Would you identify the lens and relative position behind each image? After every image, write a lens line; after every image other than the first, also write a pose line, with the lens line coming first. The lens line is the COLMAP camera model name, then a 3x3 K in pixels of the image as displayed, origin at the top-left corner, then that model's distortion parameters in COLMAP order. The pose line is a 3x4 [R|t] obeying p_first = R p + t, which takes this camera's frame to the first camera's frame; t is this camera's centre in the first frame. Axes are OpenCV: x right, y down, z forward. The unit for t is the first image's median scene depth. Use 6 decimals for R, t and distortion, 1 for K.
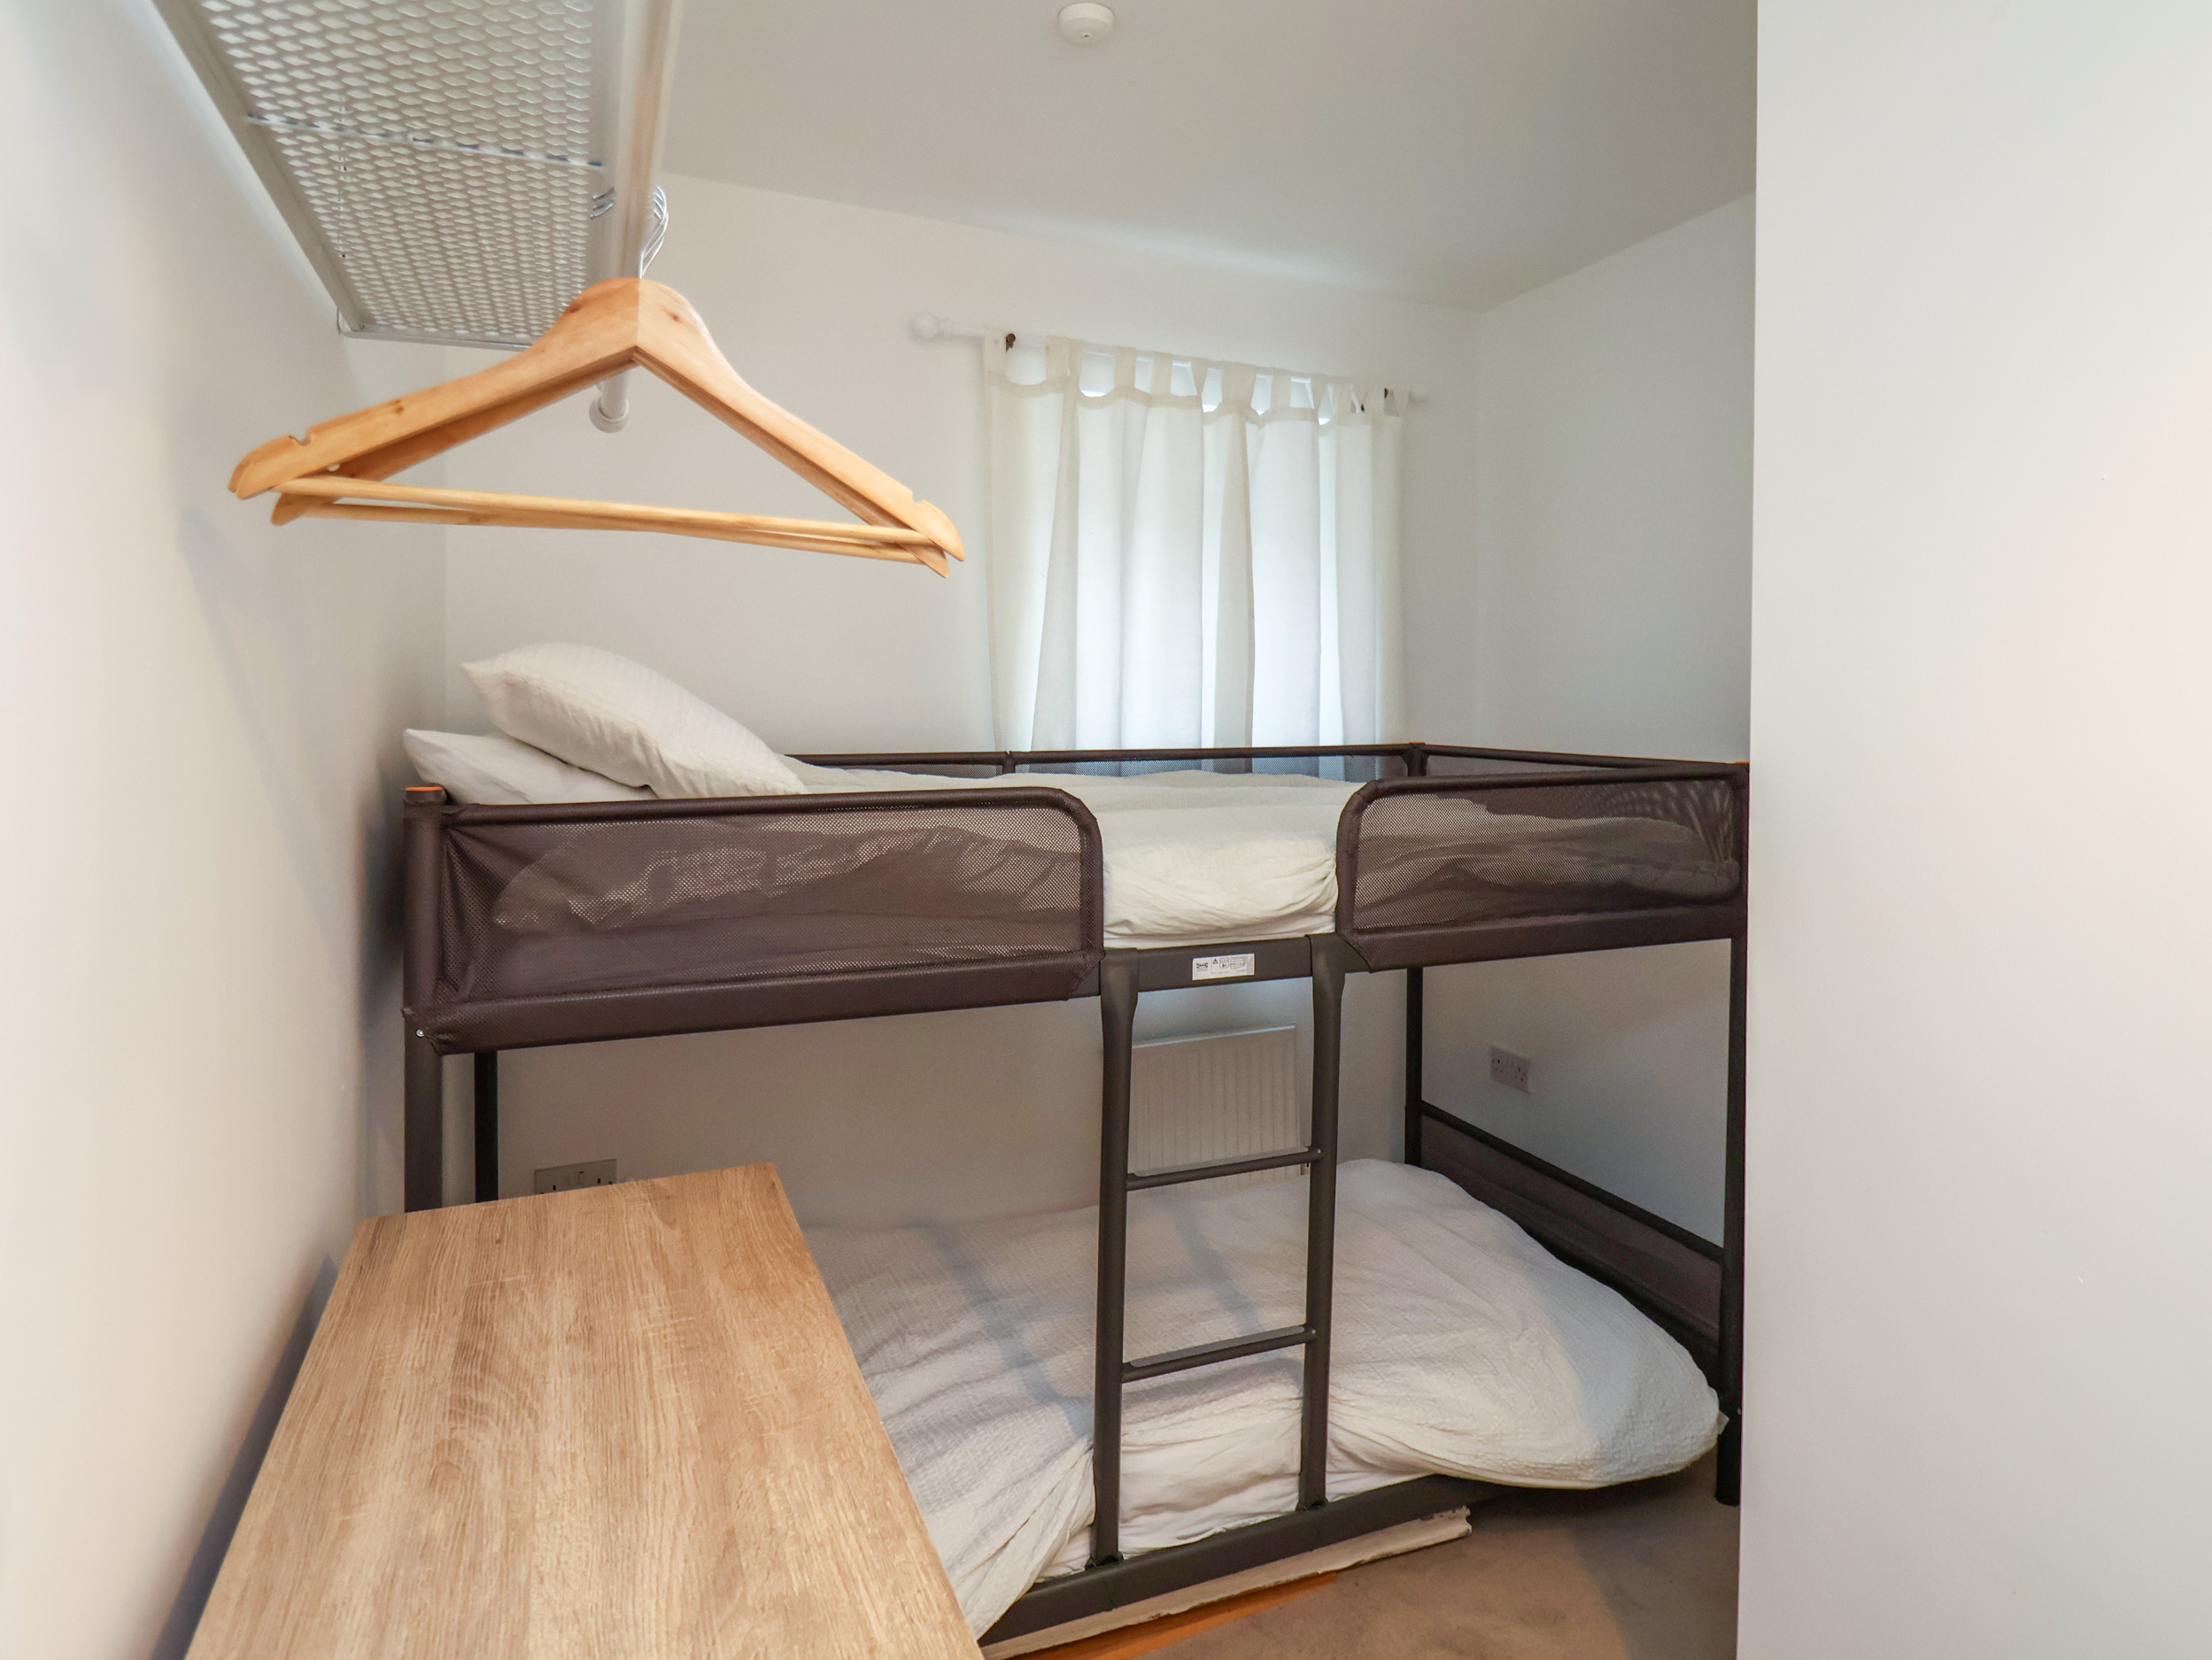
lens RADIAL K [[1255.1, 0, 1105.1], [0, 1255.1, 715.0], [0, 0, 1]] dist [0.001209, -0.001072]
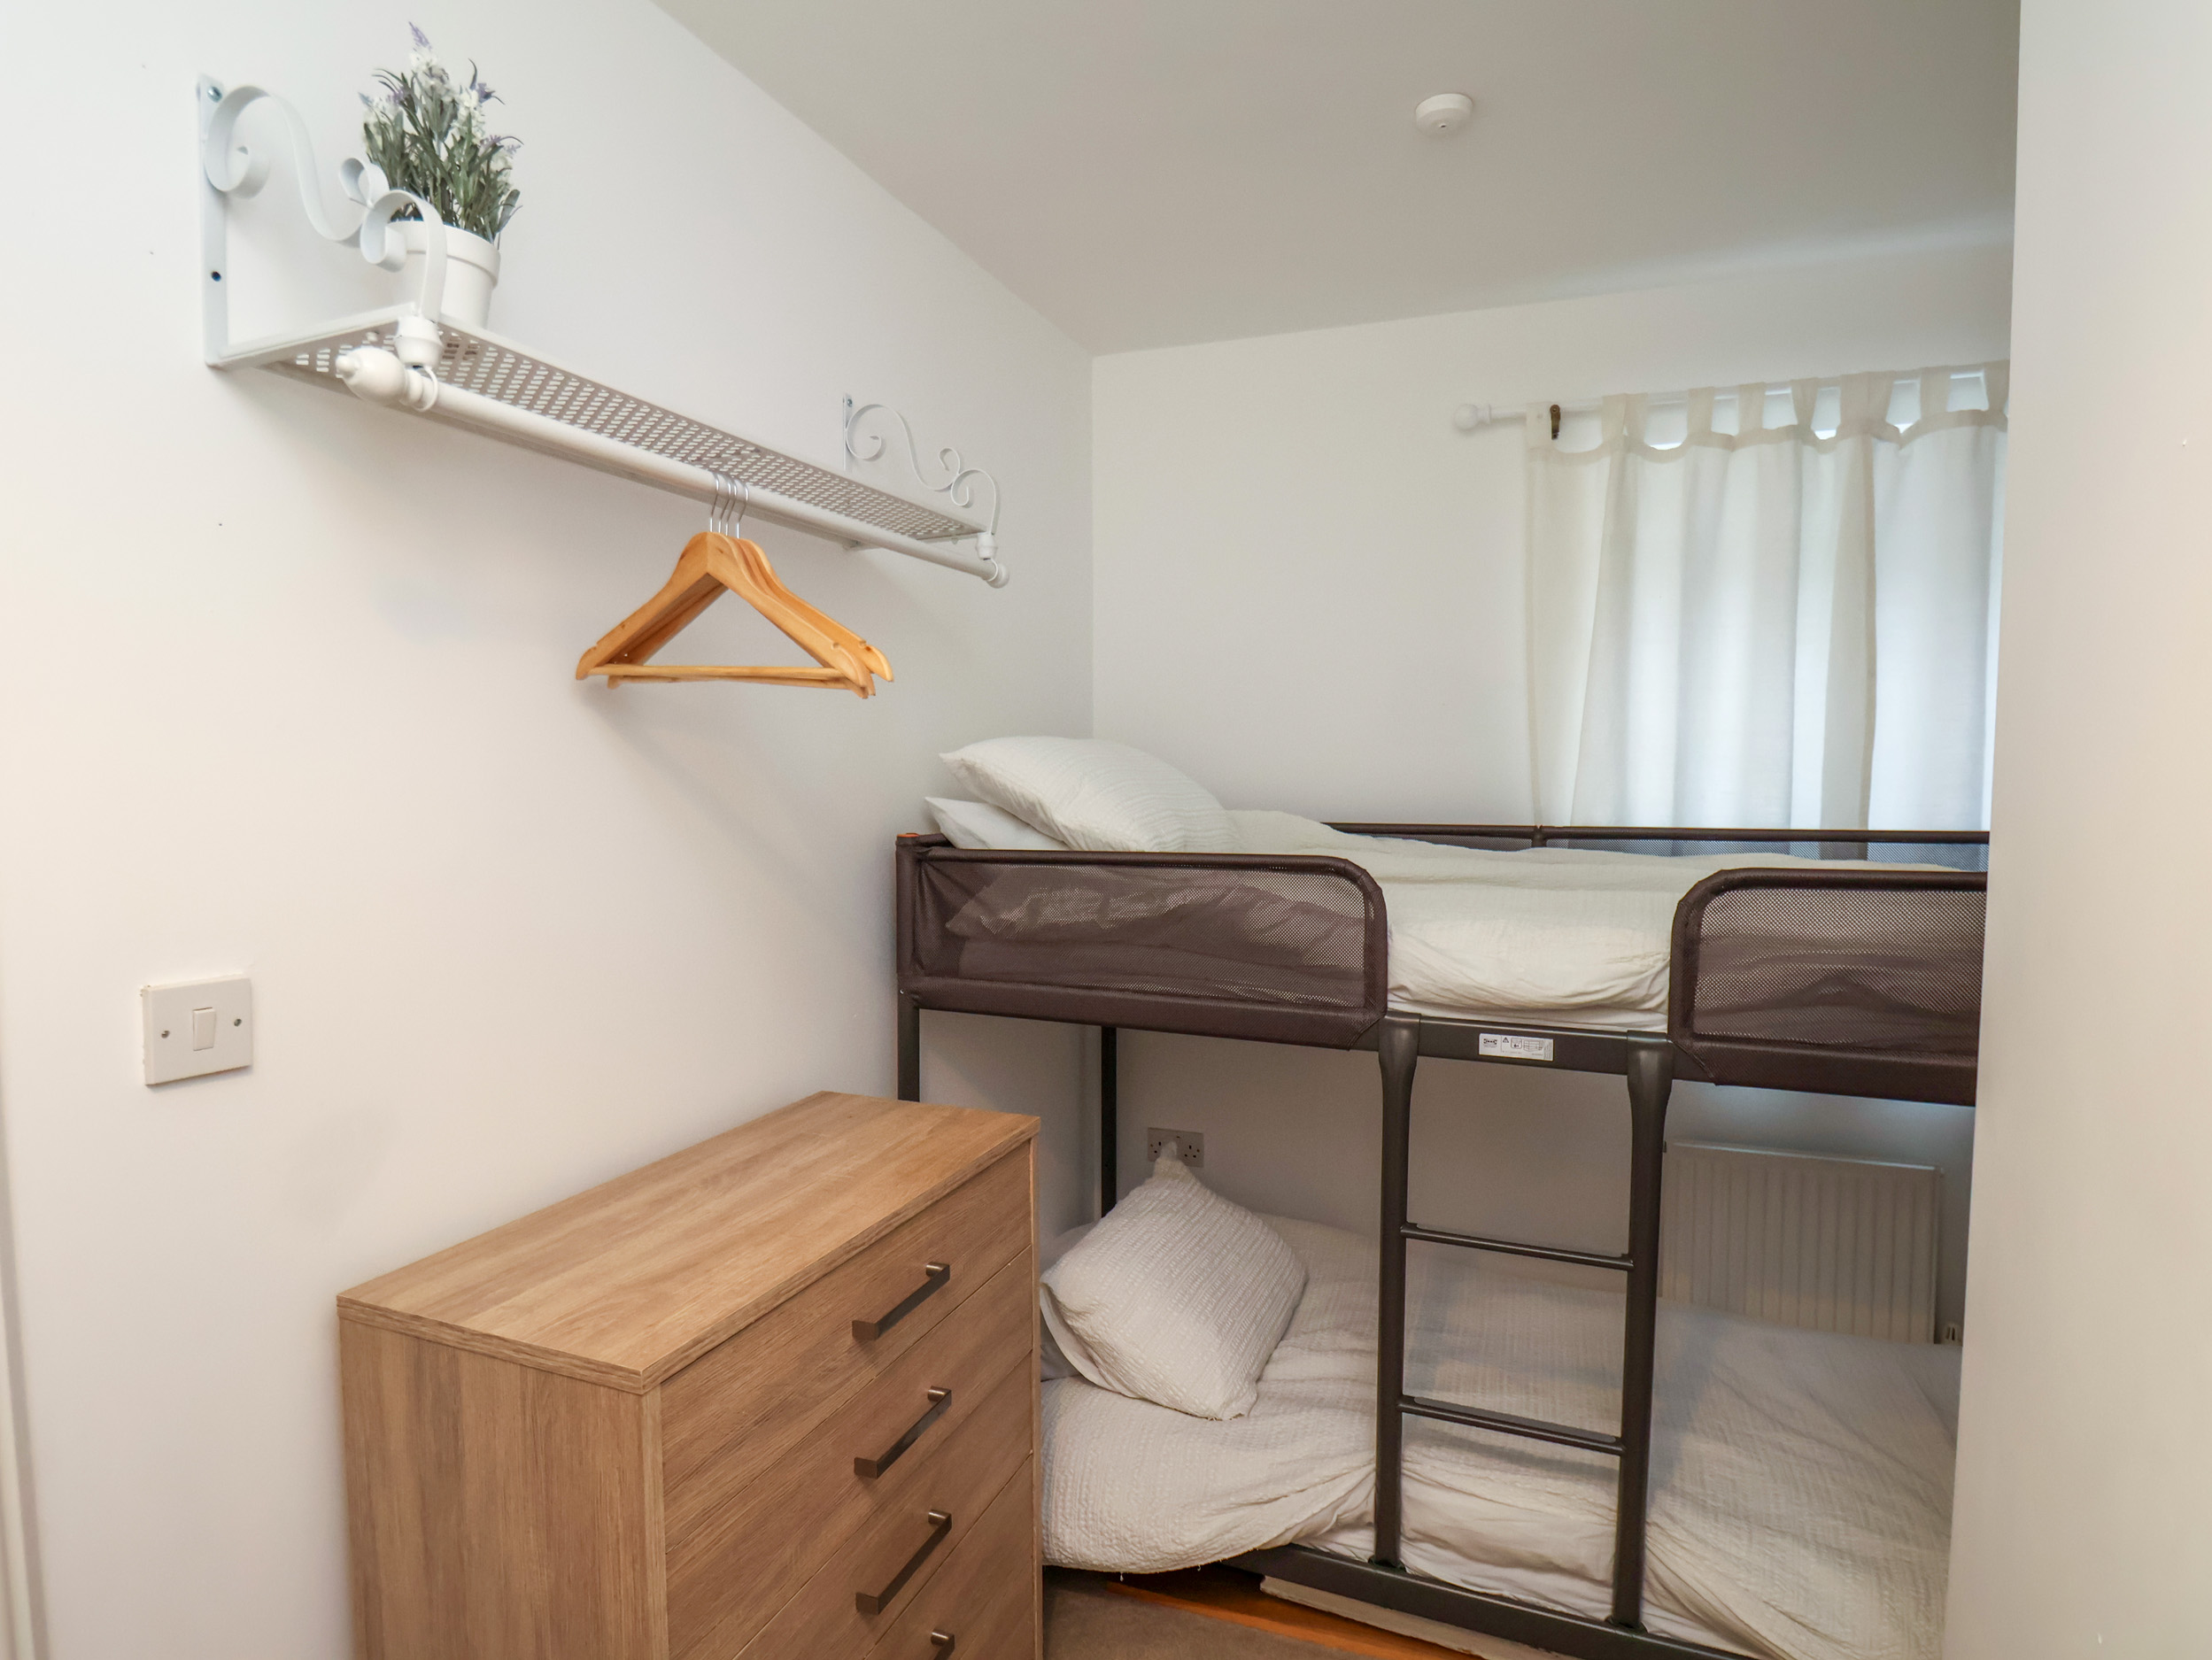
lens RADIAL K [[1196.8, 0, 1106.0], [0, 1196.8, 830.0], [0, 0, 1]] dist [-0.003324, -0.000555]
pose [[0.704949, 0.034125, -0.708436, 0.554177], [-0.006111, 0.999097, 0.042045, -0.009076], [0.709232, -0.025310, 0.704521, 0.111938]]
